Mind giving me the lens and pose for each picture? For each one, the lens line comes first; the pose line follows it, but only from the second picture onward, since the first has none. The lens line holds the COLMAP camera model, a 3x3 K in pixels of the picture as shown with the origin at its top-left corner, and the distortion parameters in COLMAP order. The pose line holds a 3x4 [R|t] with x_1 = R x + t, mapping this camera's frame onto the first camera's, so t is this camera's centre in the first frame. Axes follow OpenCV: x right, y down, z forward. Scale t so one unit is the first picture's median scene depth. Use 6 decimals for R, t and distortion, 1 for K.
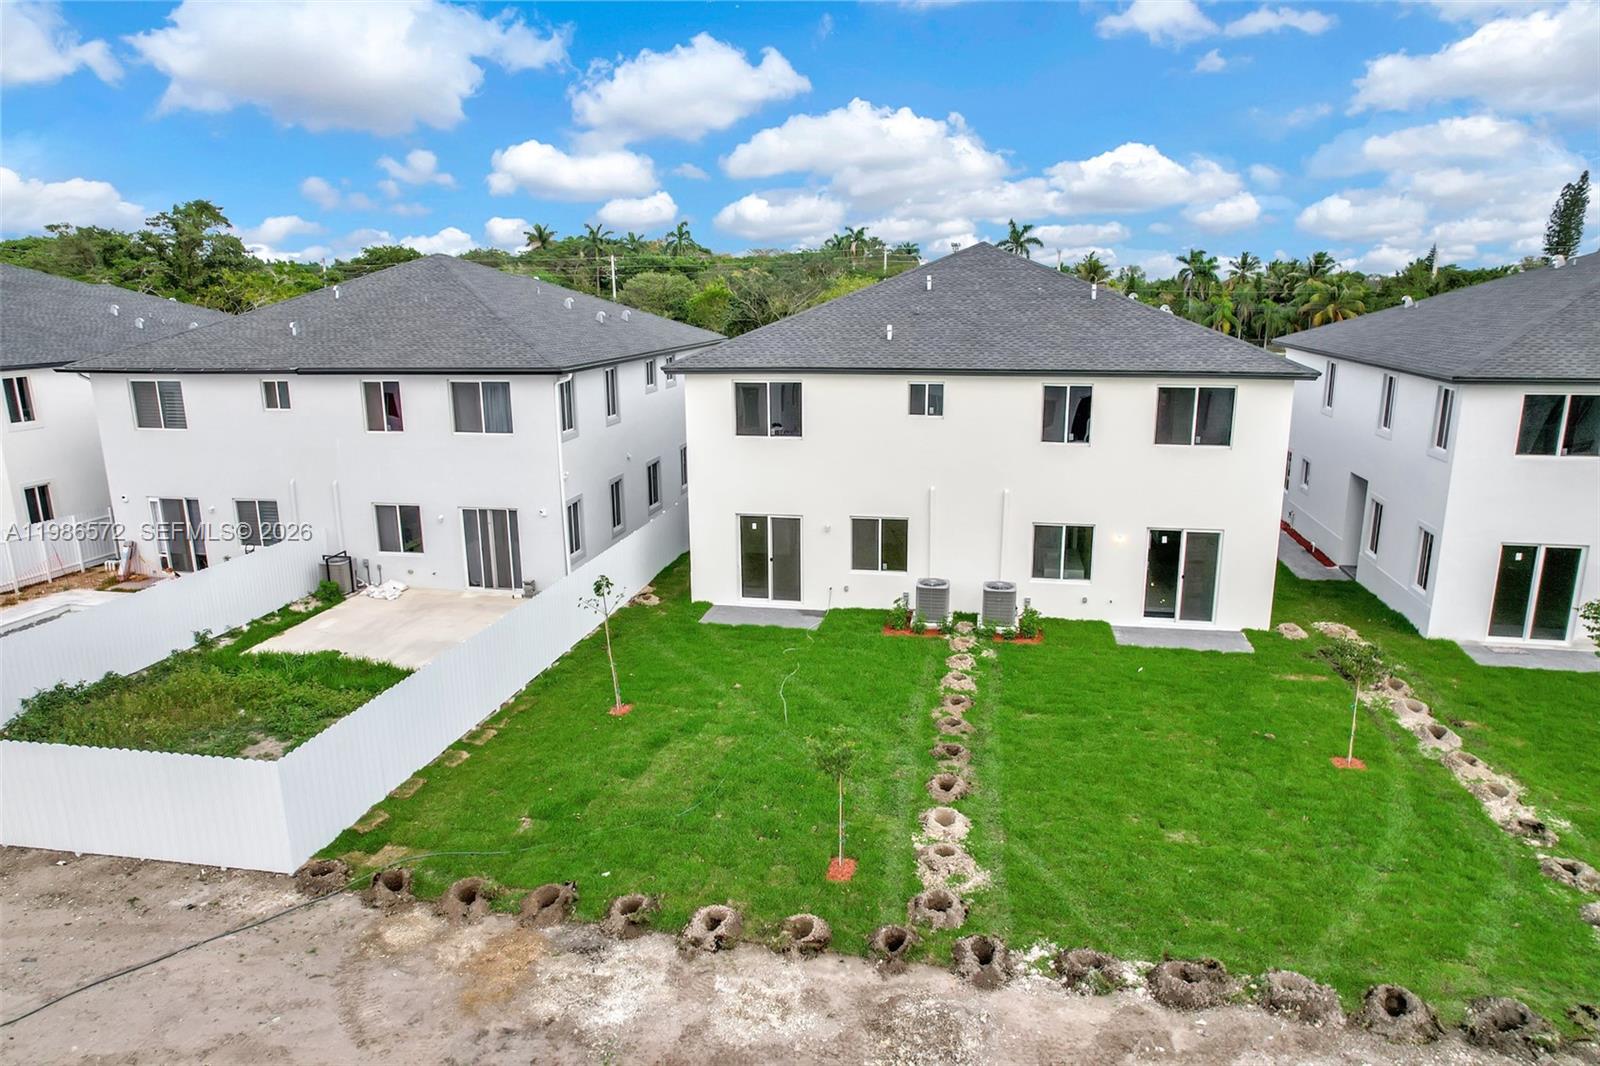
lens RADIAL K [[1021.5, 0, 800.0], [0, 1021.5, 533.0], [0, 0, 1]] dist [-0.063366, 0.050423]
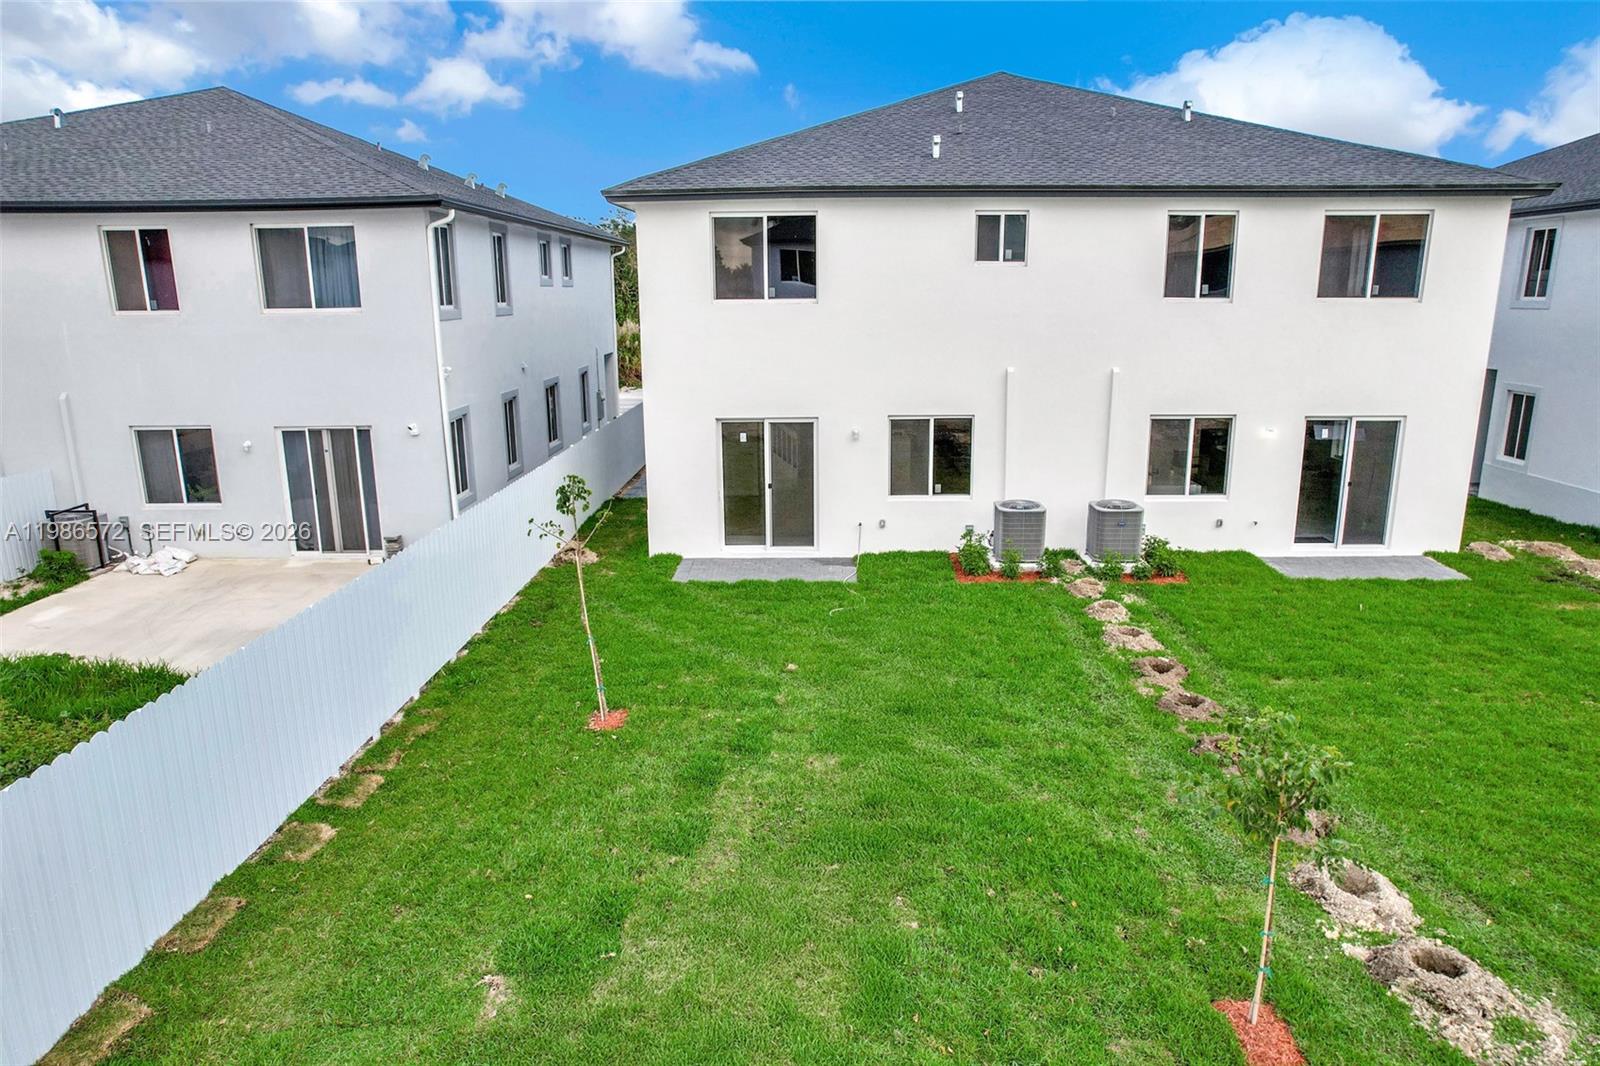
lens RADIAL K [[989.3, 0, 775.9], [0, 989.3, 541.9], [0, 0, 1]] dist [-0.096125, 0.094658]
pose [[0.985594, -0.040182, 0.164289, -0.139653], [0.040150, 0.999187, 0.003519, 0.063975], [-0.164296, 0.003128, 0.986406, 0.372803]]
